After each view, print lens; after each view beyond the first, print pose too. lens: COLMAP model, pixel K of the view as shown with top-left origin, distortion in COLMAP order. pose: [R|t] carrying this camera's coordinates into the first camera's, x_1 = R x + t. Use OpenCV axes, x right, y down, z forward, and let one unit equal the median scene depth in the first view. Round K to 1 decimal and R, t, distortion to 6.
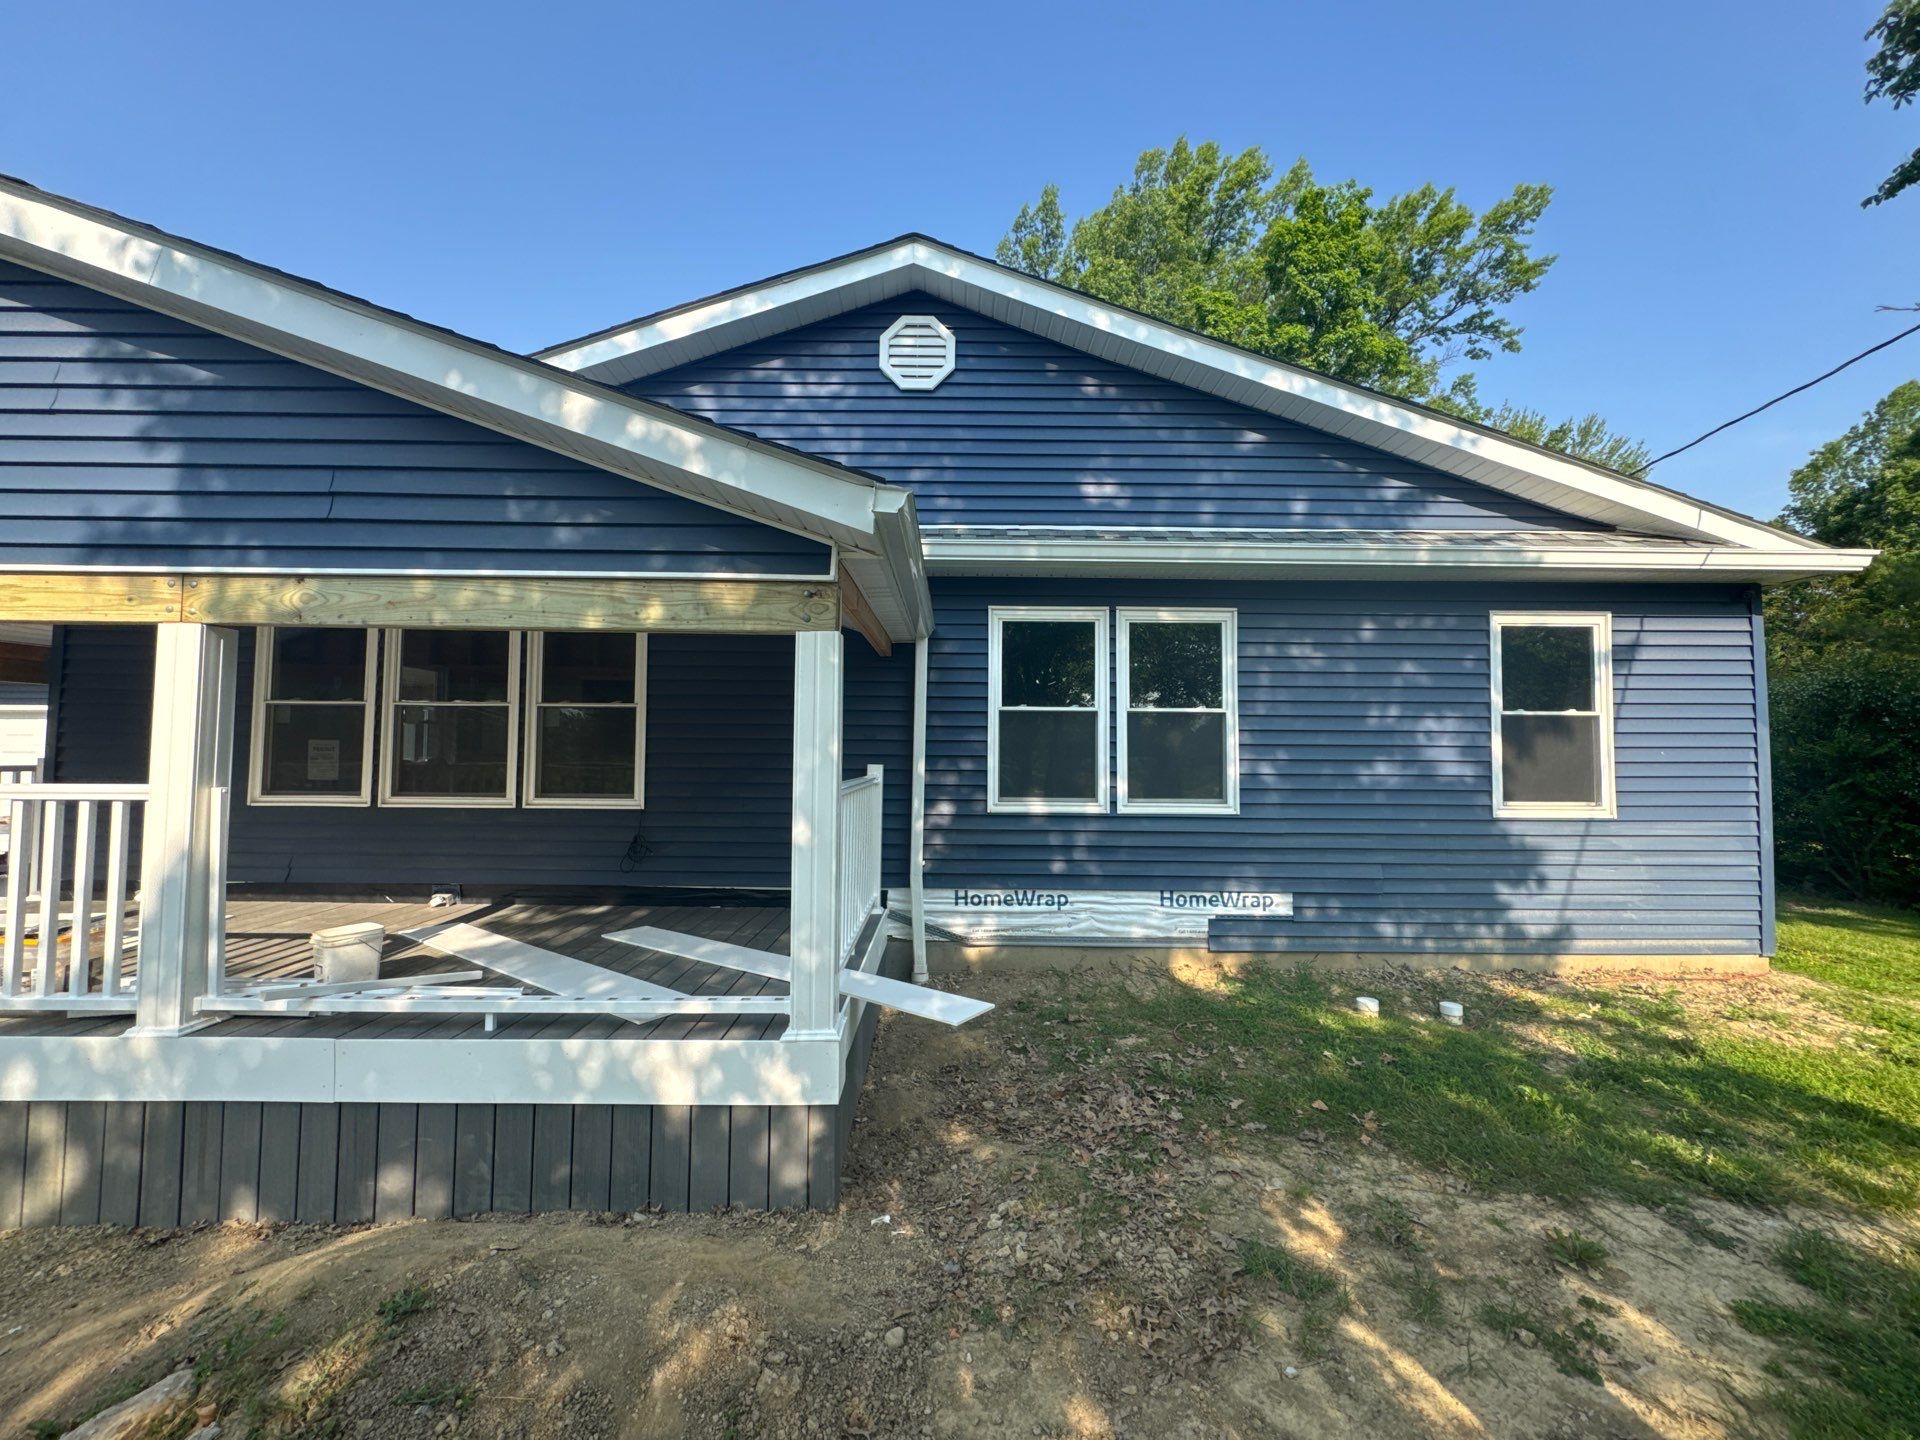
lens RADIAL K [[781.1, 0, 950.7], [0, 781.1, 722.8], [0, 0, 1]] dist [0.002219, -0.001595]
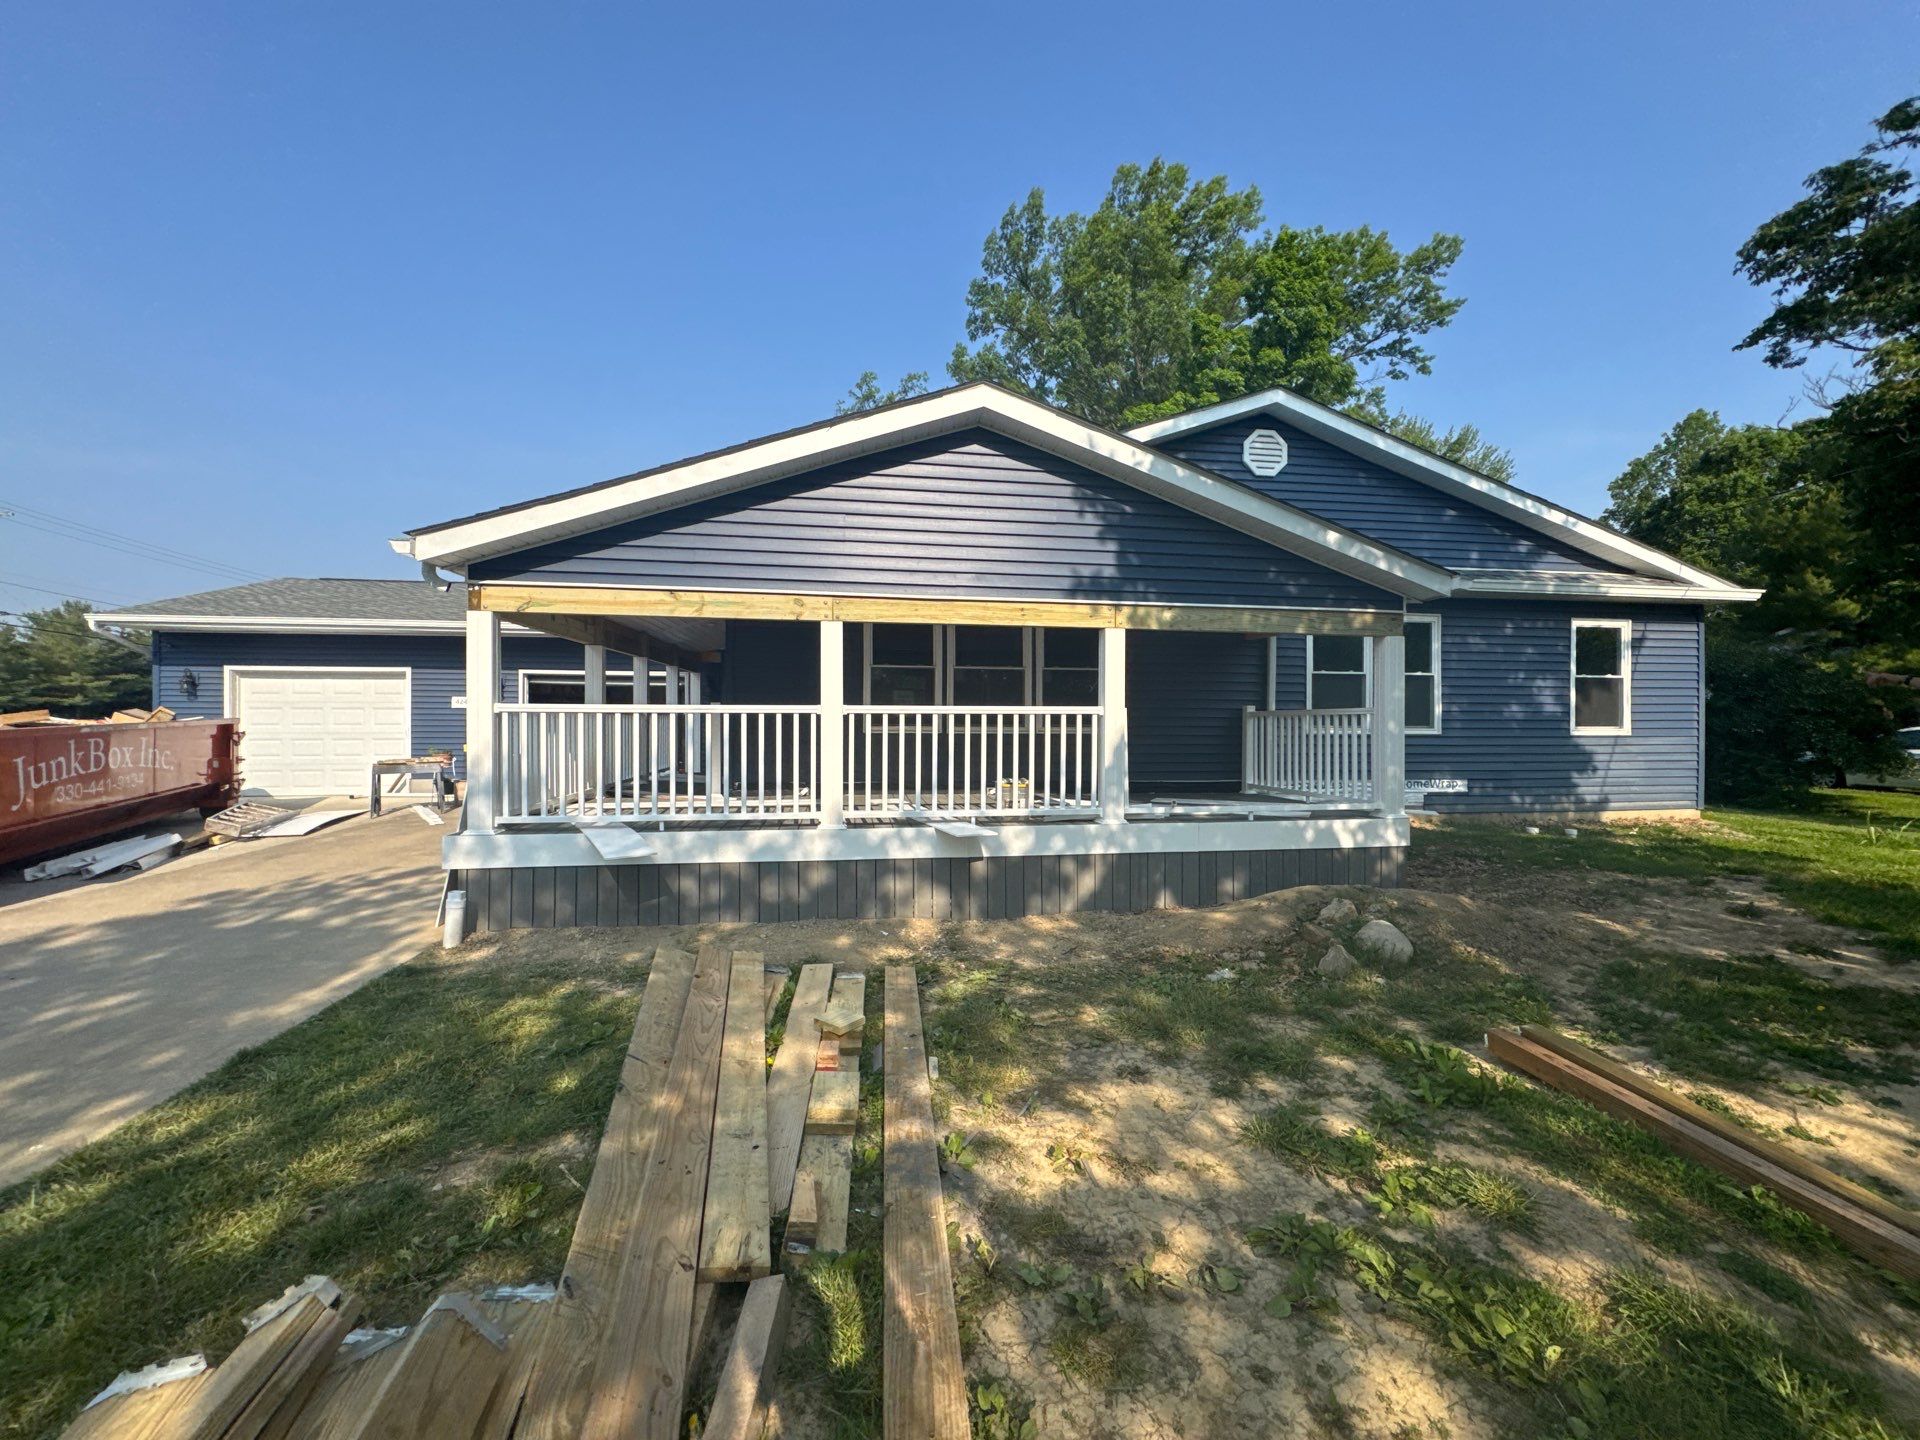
lens RADIAL K [[781.1, 0, 959.9], [0, 781.1, 722.4], [0, 0, 1]] dist [0.002219, -0.001595]
pose [[0.989267, -0.004363, 0.146055, -0.926840], [-0.001815, 0.999110, 0.042135, 0.019251], [-0.146109, -0.041948, 0.988379, -0.544812]]
